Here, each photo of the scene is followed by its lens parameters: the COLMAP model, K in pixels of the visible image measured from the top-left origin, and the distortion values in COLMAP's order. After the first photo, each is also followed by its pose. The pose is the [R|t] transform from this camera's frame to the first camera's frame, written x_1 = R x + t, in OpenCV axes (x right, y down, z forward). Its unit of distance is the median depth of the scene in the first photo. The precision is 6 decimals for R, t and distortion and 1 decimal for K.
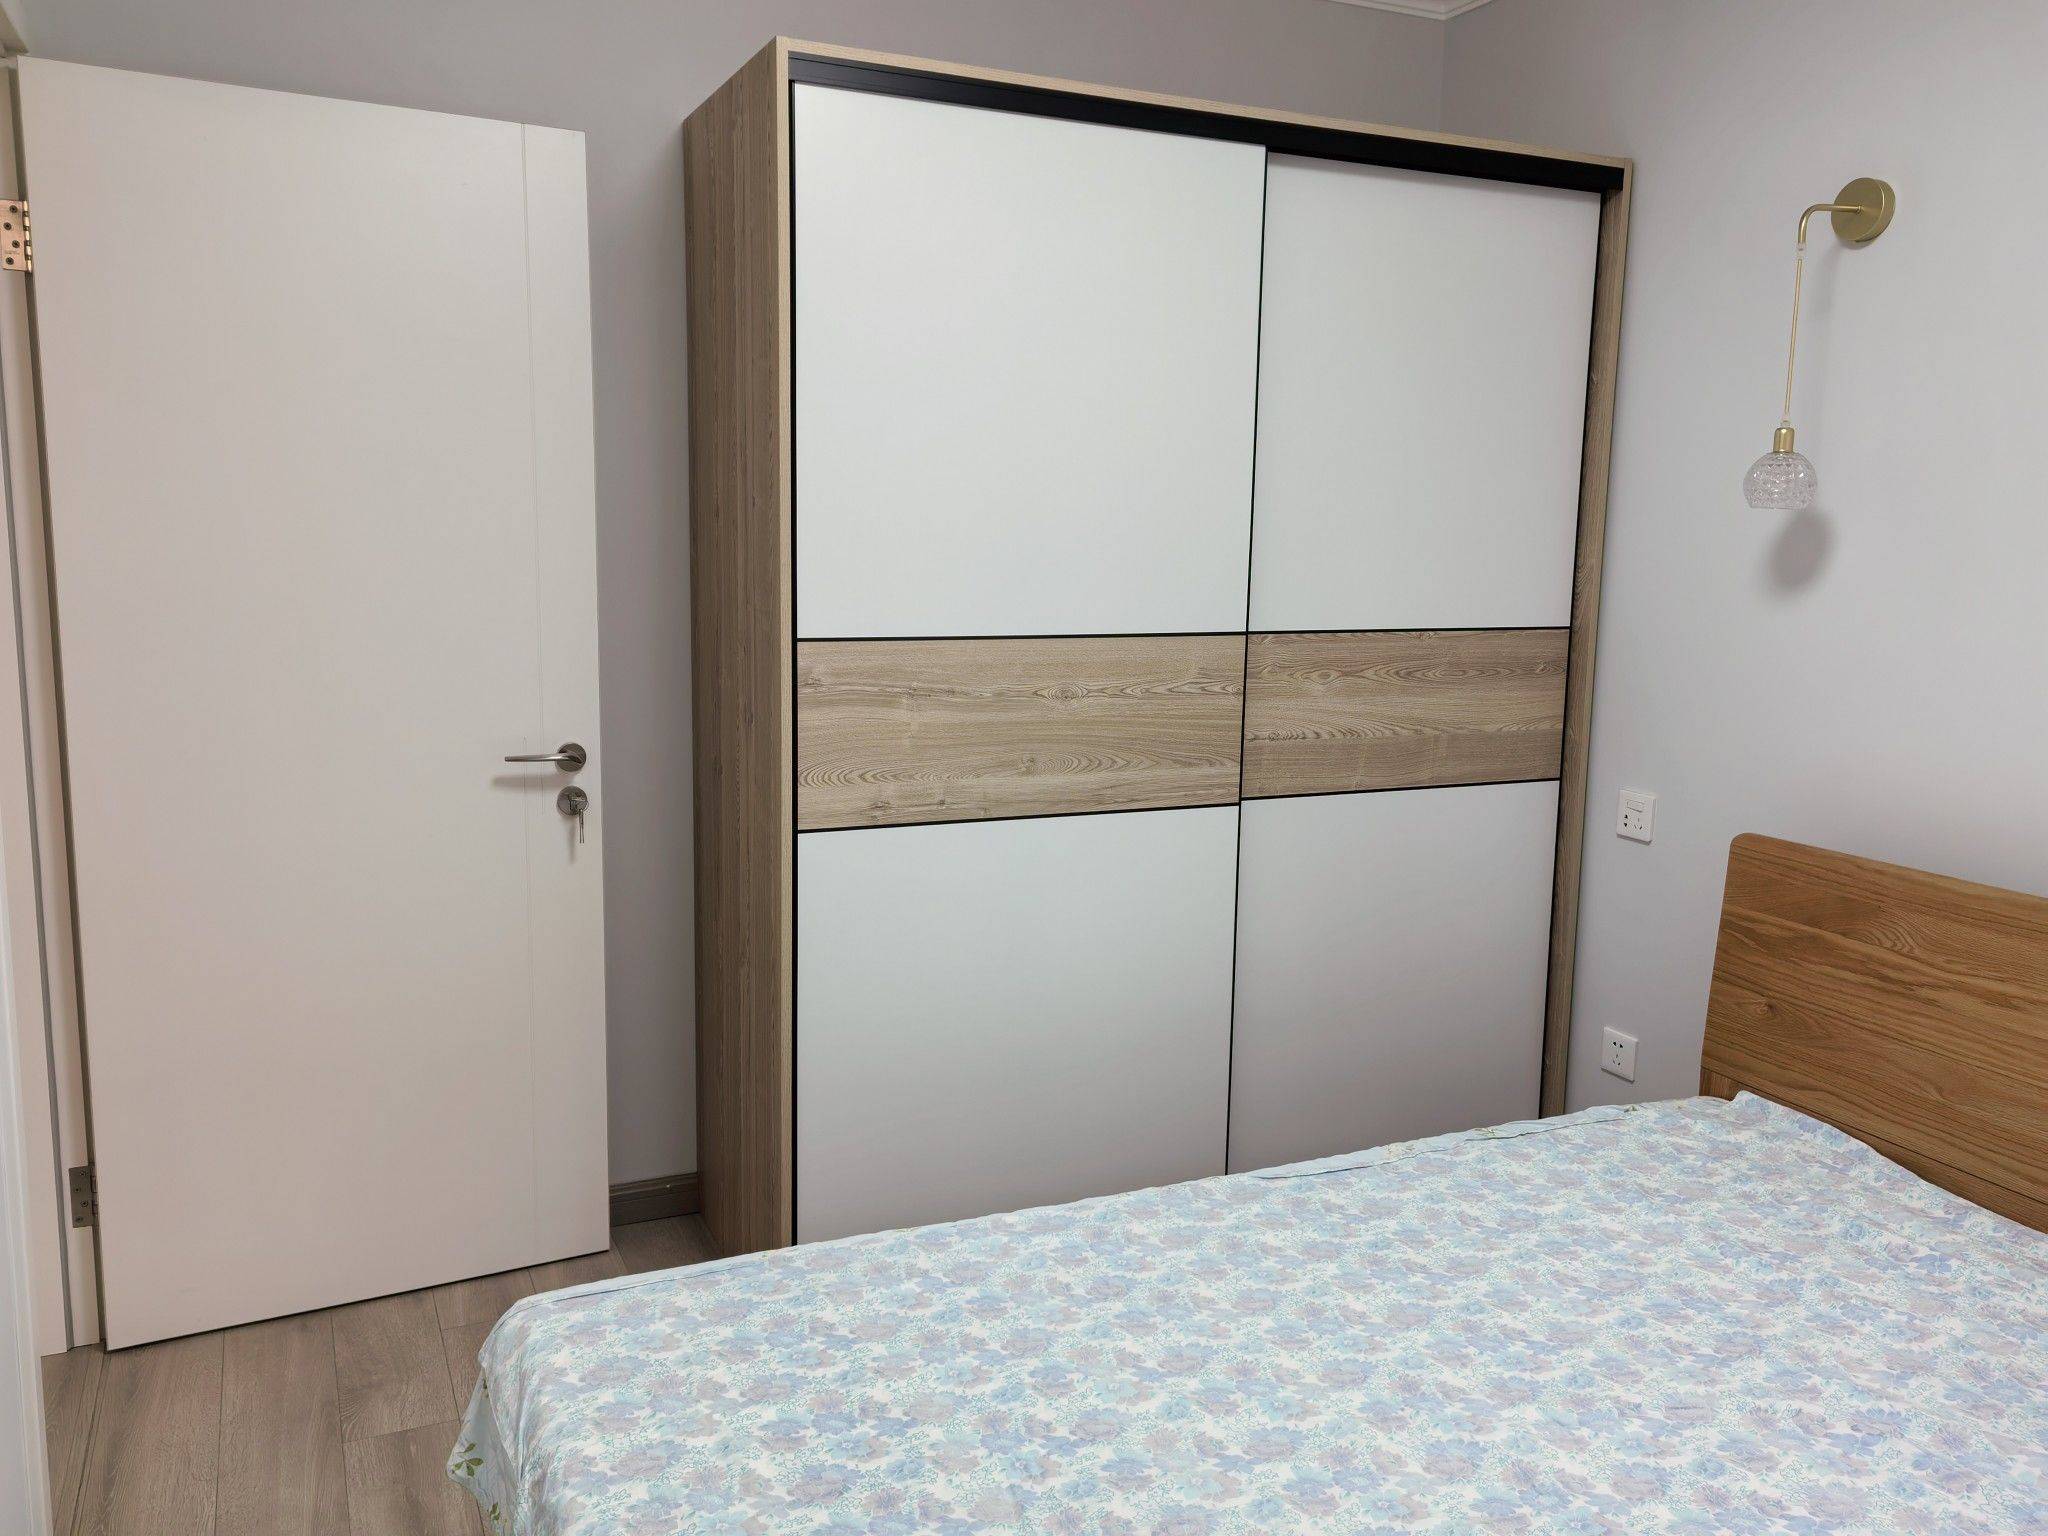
lens RADIAL K [[1614.1, 0, 1022.0], [0, 1614.1, 764.6], [0, 0, 1]] dist [0.051771, -0.059477]
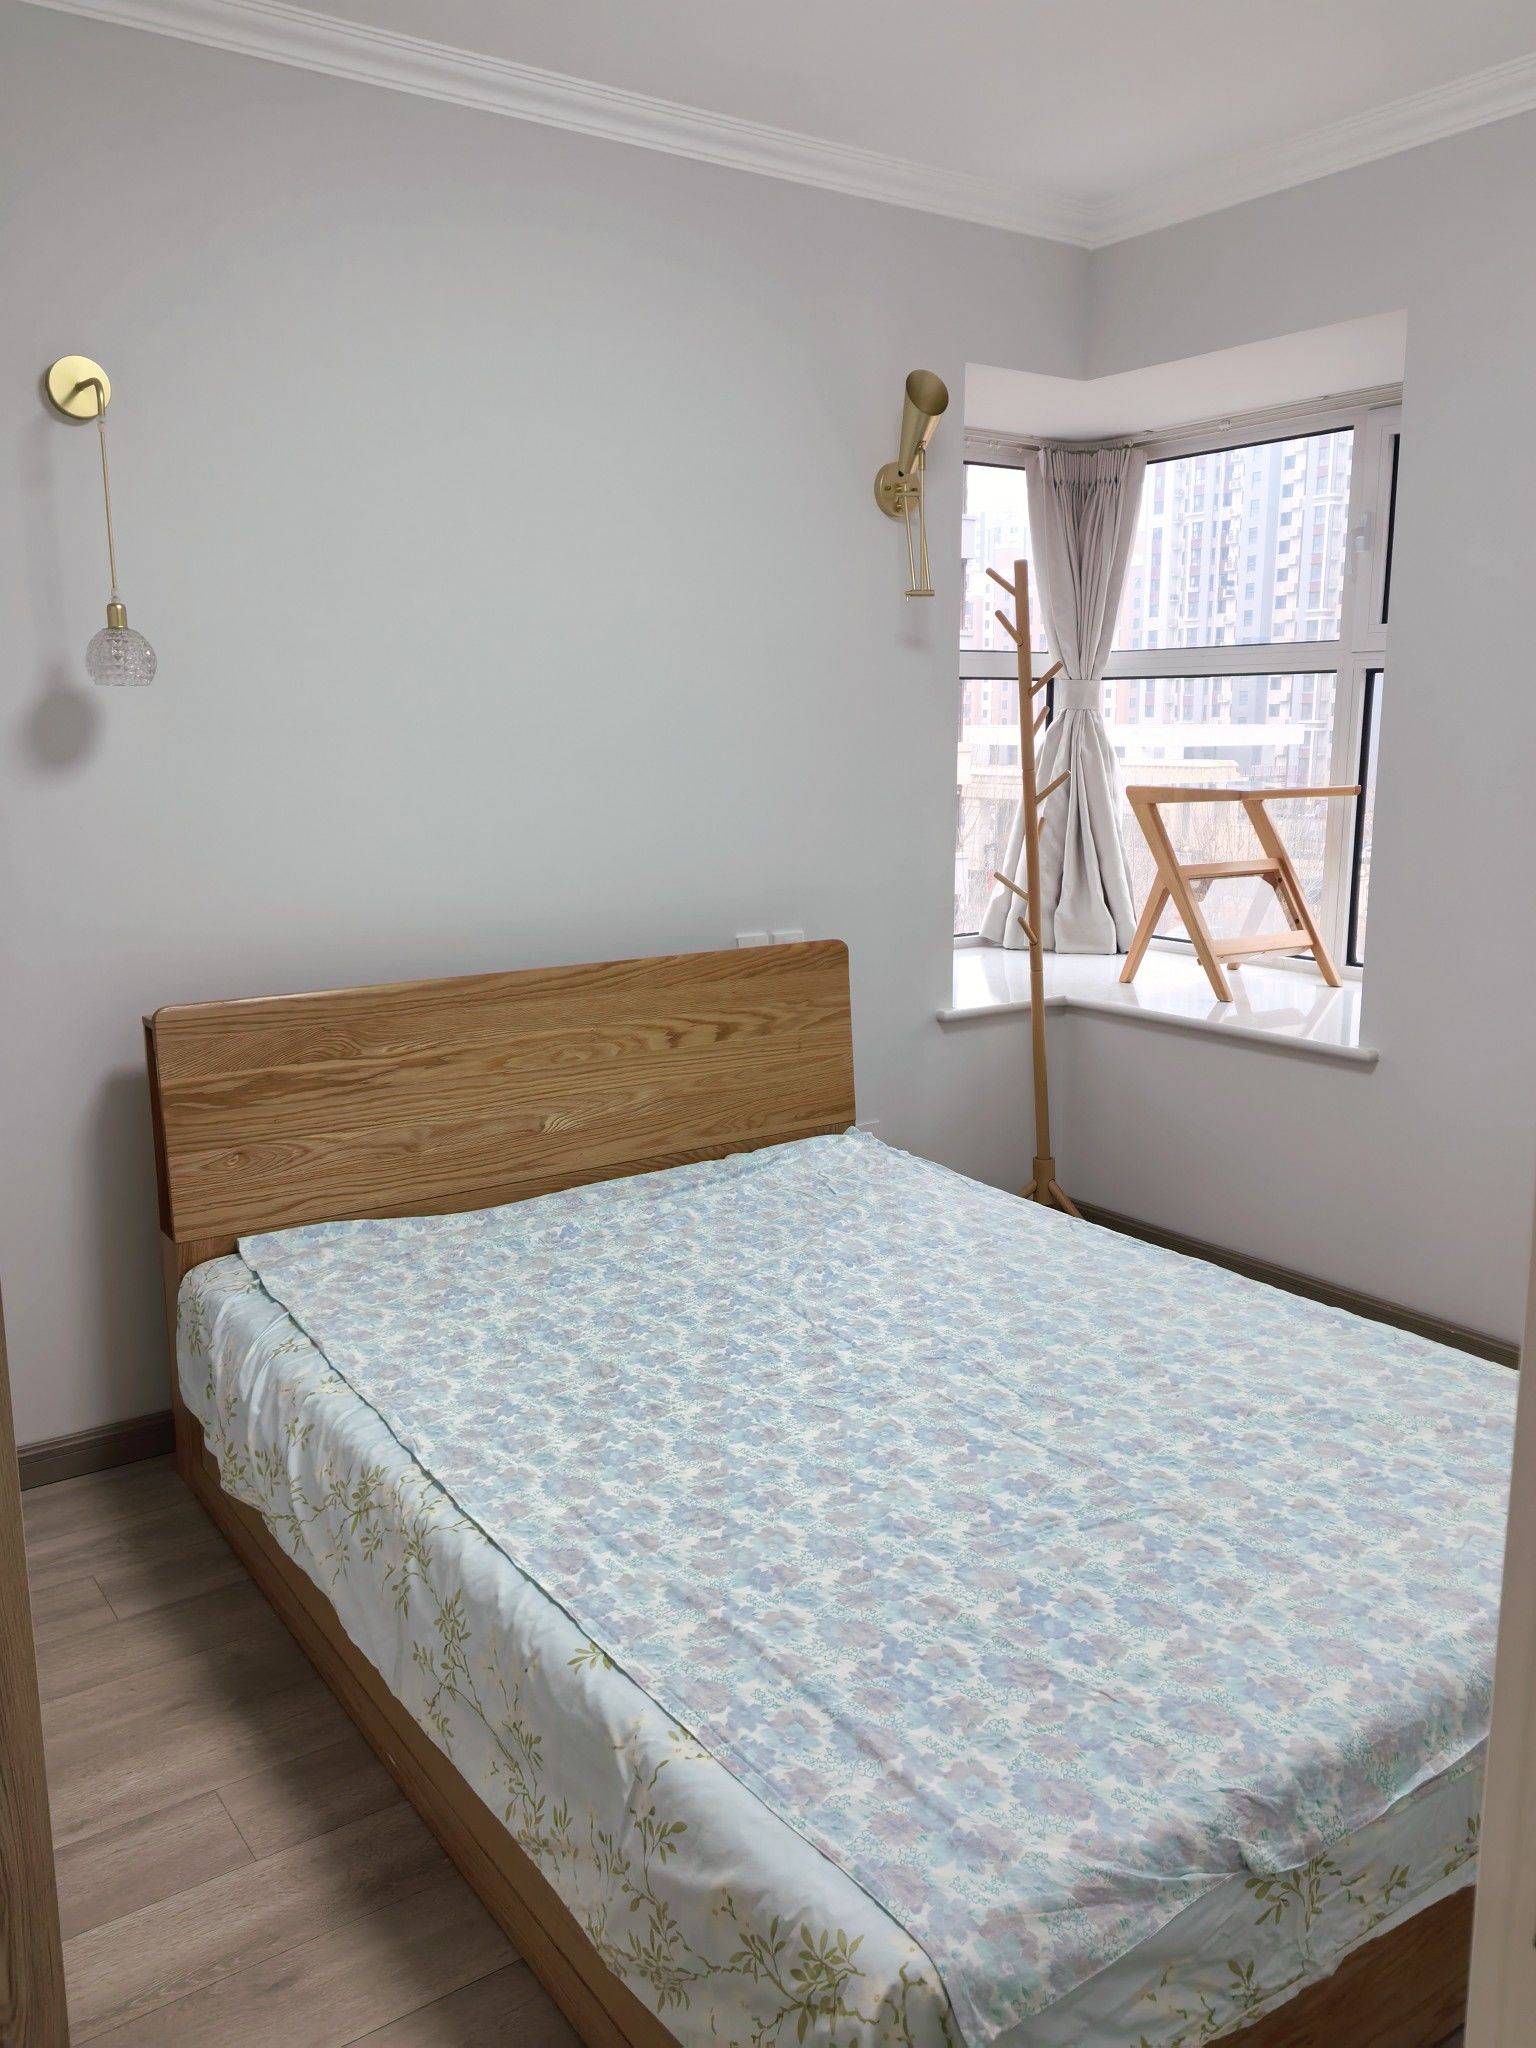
lens RADIAL K [[1614.1, 0, 767.3], [0, 1614.1, 1025.3], [0, 0, 1]] dist [0.051771, -0.059477]
pose [[-0.186589, -0.202914, 0.961255, -0.777788], [0.146505, 0.961751, 0.231457, -0.163386], [-0.971453, 0.184015, -0.149724, 1.011895]]
